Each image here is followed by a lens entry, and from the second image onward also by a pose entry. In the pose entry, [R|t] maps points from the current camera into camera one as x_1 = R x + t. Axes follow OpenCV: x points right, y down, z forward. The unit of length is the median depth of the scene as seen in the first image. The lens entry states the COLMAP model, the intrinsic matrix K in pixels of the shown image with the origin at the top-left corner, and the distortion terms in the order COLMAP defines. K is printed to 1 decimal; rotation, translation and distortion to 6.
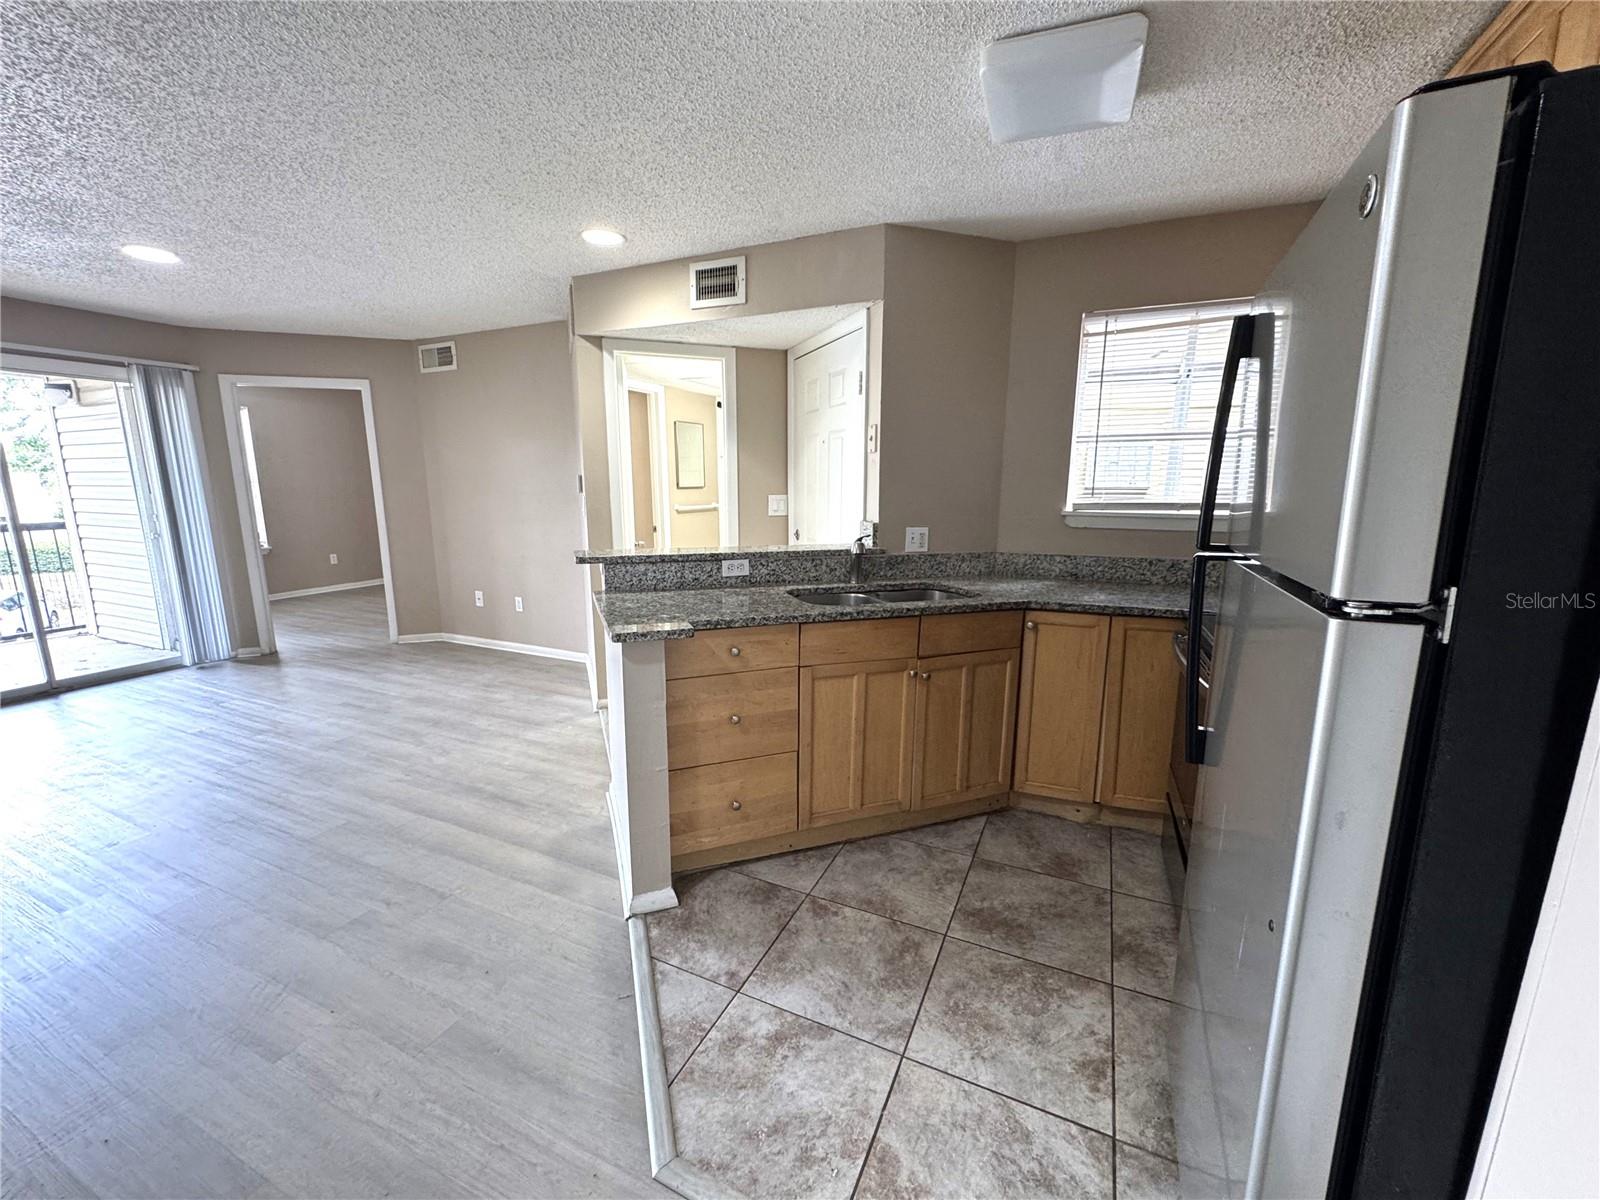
lens RADIAL K [[640.9, 0, 799.8], [0, 640.9, 600.3], [0, 0, 1]] dist [-0.005645, 0.000487]
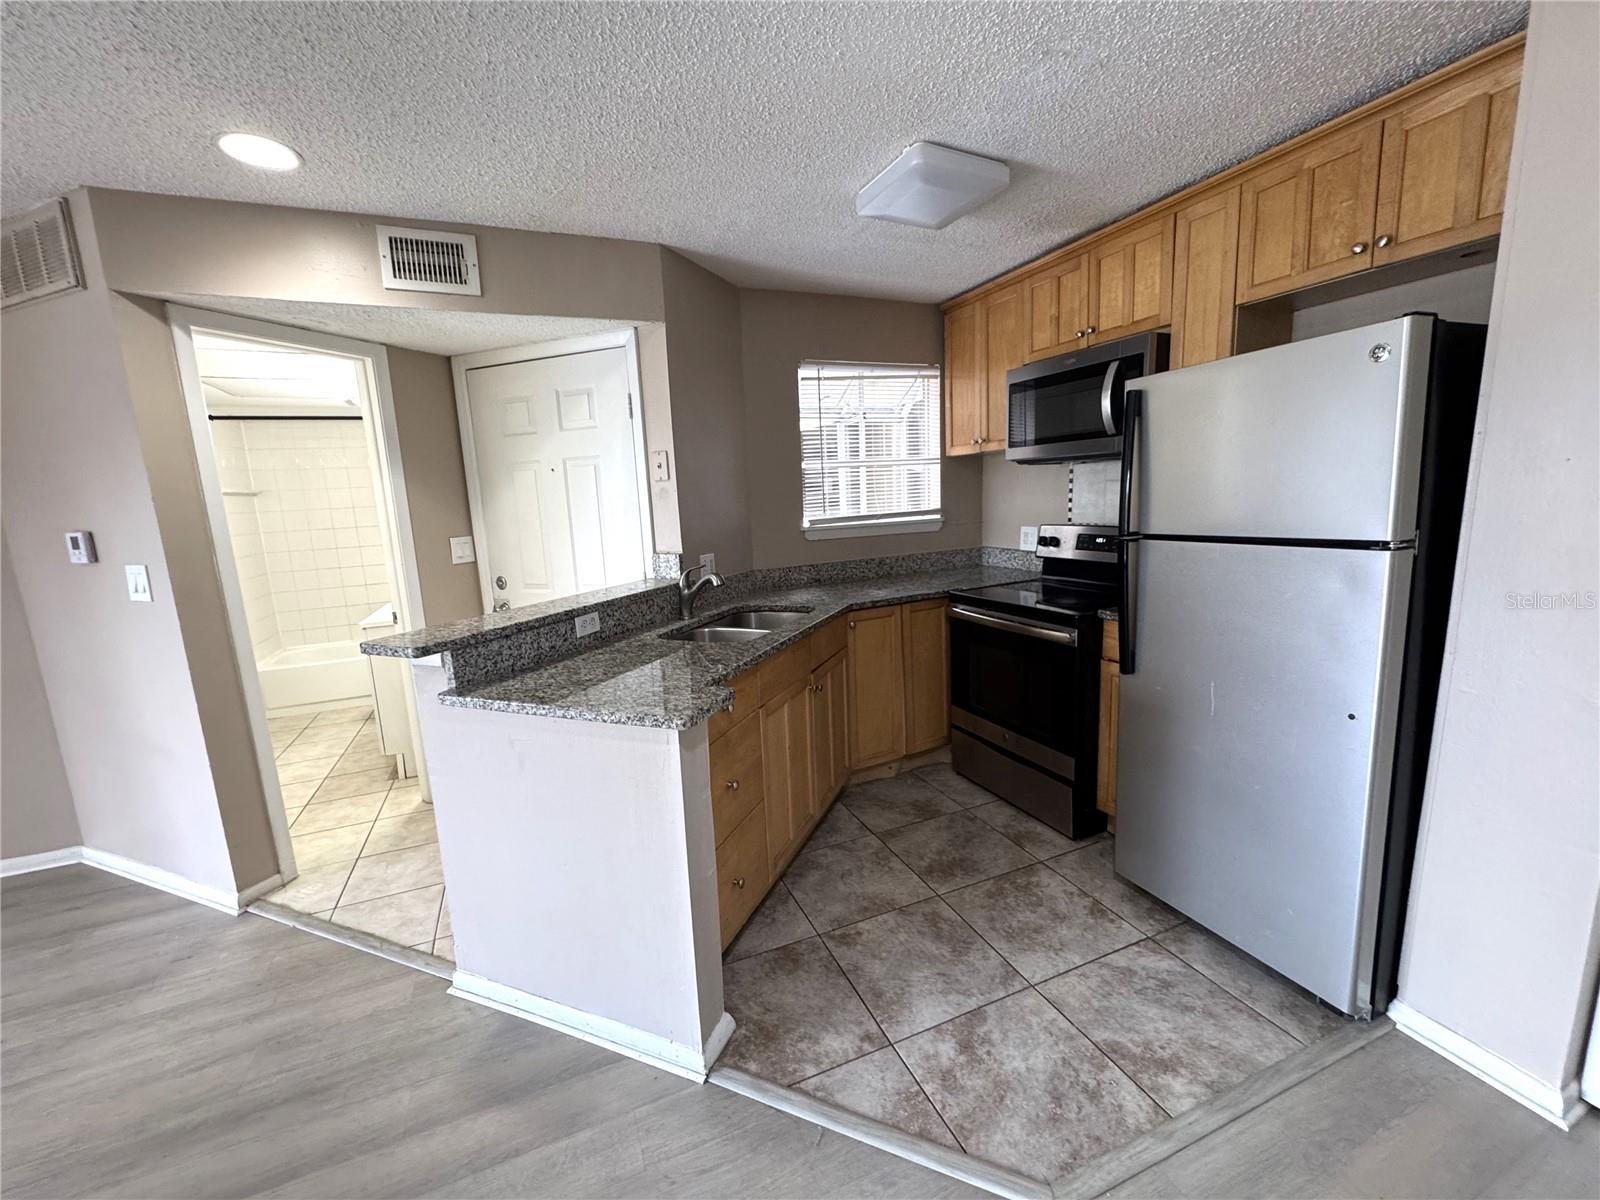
lens RADIAL K [[640.9, 0, 799.9], [0, 640.9, 601.1], [0, 0, 1]] dist [-0.005645, 0.000487]
pose [[0.671980, -0.156057, 0.723940, -0.513461], [0.184188, 0.982047, 0.040728, -0.064212], [-0.717299, 0.105973, 0.688660, 0.250455]]
